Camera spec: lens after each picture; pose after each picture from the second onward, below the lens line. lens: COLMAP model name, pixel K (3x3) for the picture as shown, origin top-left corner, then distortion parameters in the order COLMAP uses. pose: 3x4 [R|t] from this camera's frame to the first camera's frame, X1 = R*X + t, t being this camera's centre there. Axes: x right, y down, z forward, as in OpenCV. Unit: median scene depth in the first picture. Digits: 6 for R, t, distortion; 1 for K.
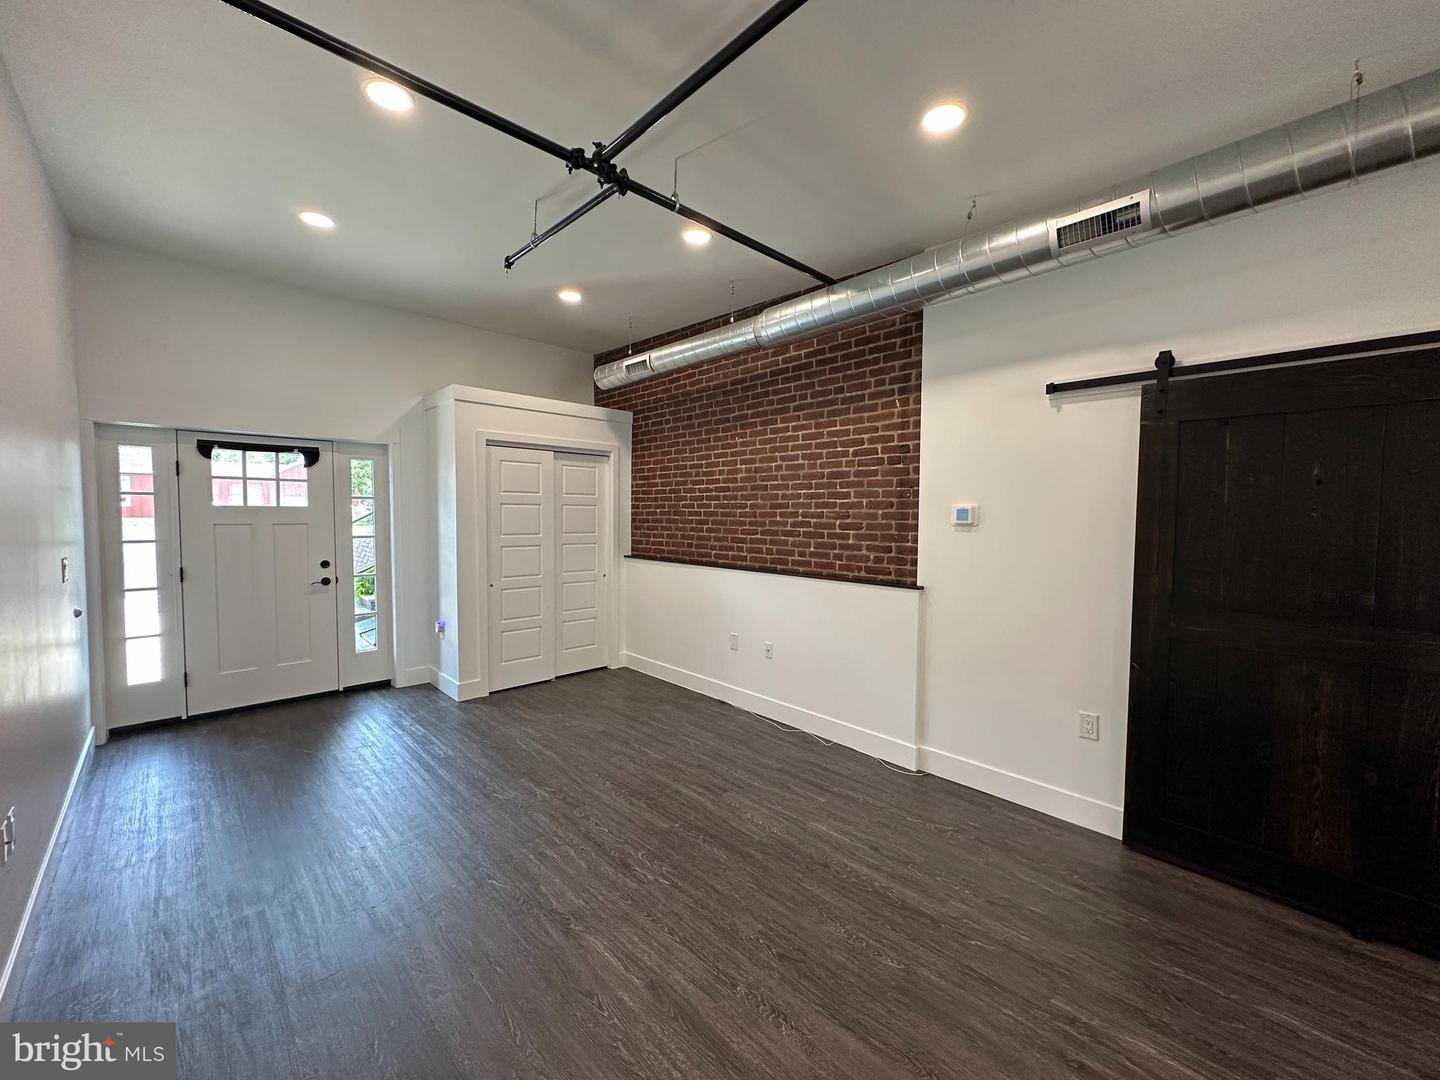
lens RADIAL K [[573.1, 0, 719.6], [0, 573.1, 539.1], [0, 0, 1]] dist [-0.001260, -0.000002]
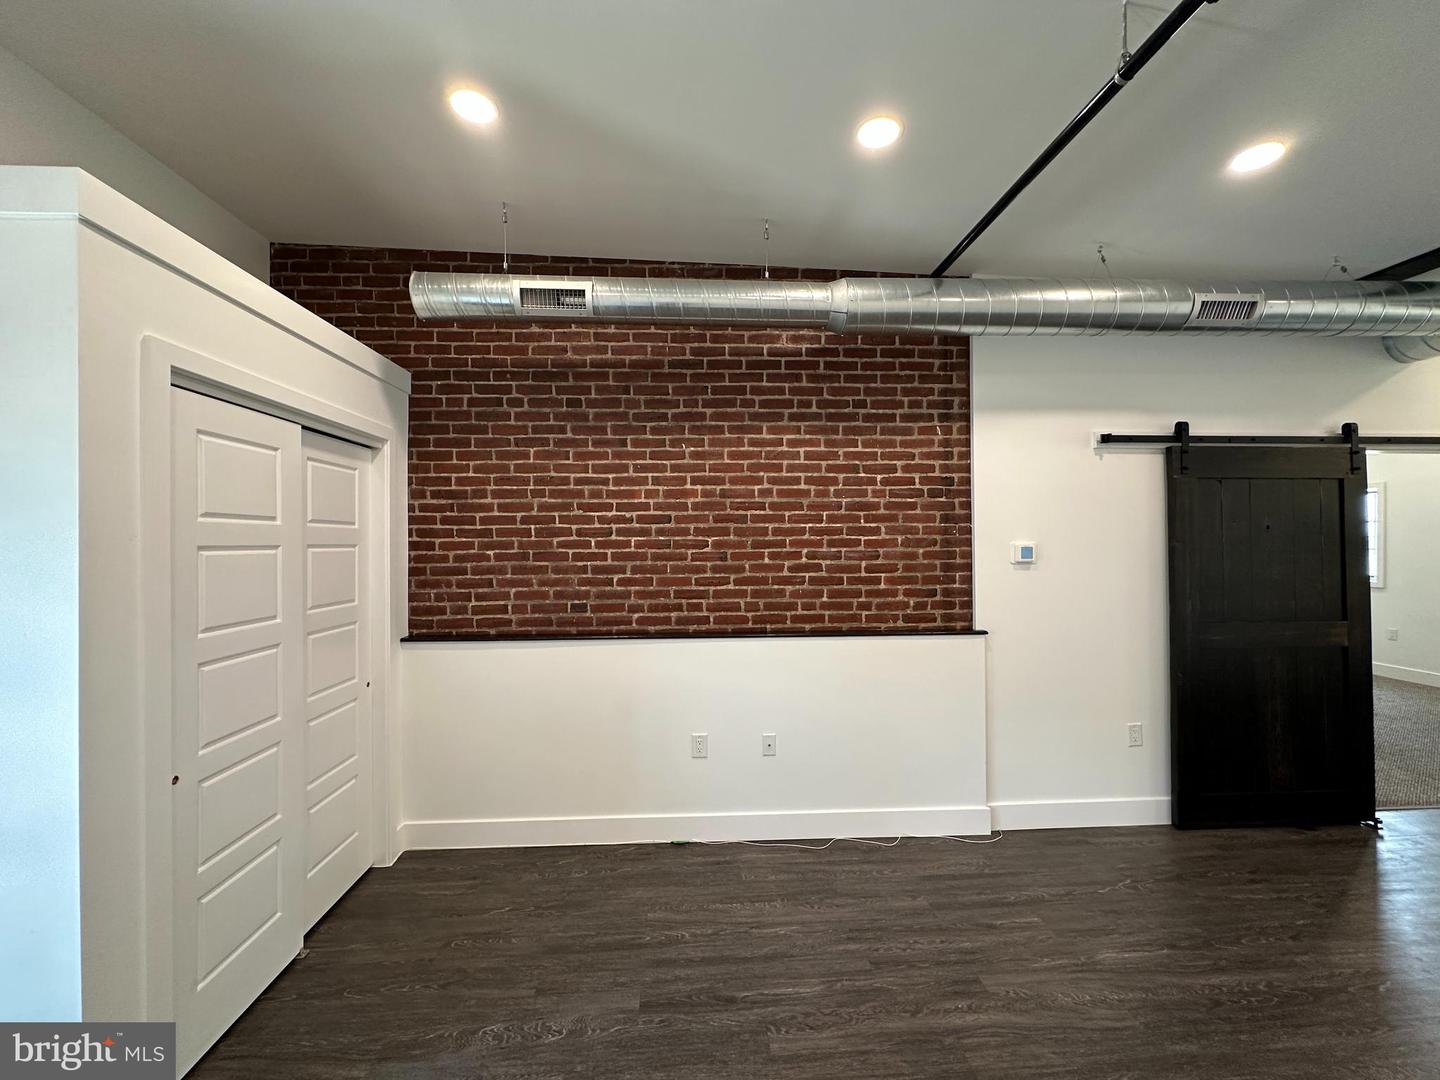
lens RADIAL K [[573.1, 0, 719.6], [0, 573.1, 539.1], [0, 0, 1]] dist [-0.001260, -0.000002]
pose [[0.647203, -0.009443, 0.762259, -0.536831], [0.045143, 0.998643, -0.025958, -0.051446], [-0.760980, 0.051211, 0.646751, 0.610872]]
